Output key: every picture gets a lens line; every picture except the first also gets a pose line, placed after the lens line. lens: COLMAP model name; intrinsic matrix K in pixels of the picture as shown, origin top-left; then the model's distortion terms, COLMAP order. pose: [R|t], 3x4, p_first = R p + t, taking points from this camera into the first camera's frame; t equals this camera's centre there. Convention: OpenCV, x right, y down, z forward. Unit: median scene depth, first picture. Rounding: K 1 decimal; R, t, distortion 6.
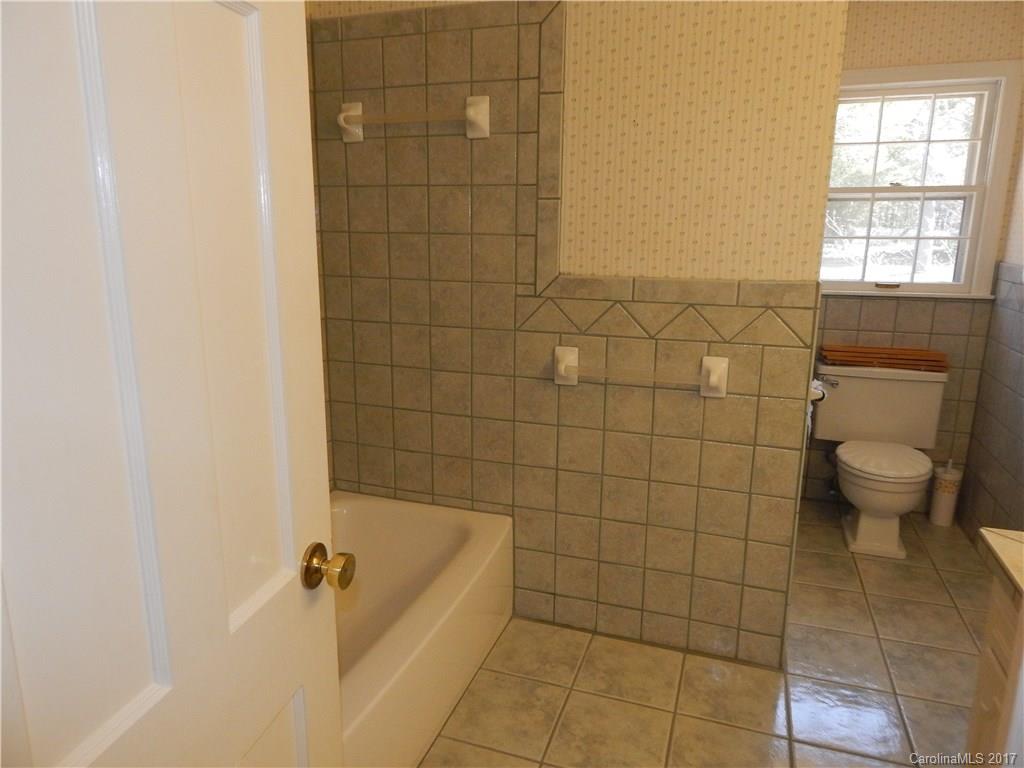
lens RADIAL K [[680.1, 0, 512.7], [0, 680.1, 387.3], [0, 0, 1]] dist [0.016158, -0.019075]
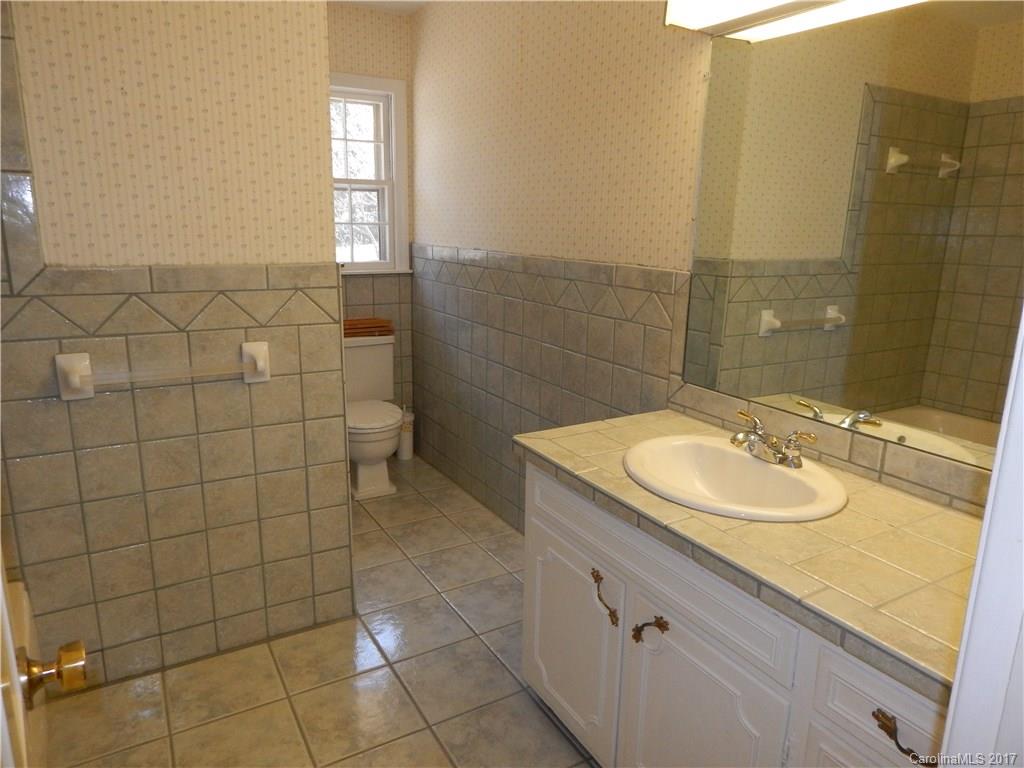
lens RADIAL K [[680.1, 0, 516.7], [0, 680.1, 387.0], [0, 0, 1]] dist [0.016158, -0.019075]
pose [[0.646874, -0.174326, 0.742405, -0.193941], [0.158639, 0.982985, 0.092592, -0.010799], [-0.745914, 0.057879, 0.663522, 0.050706]]
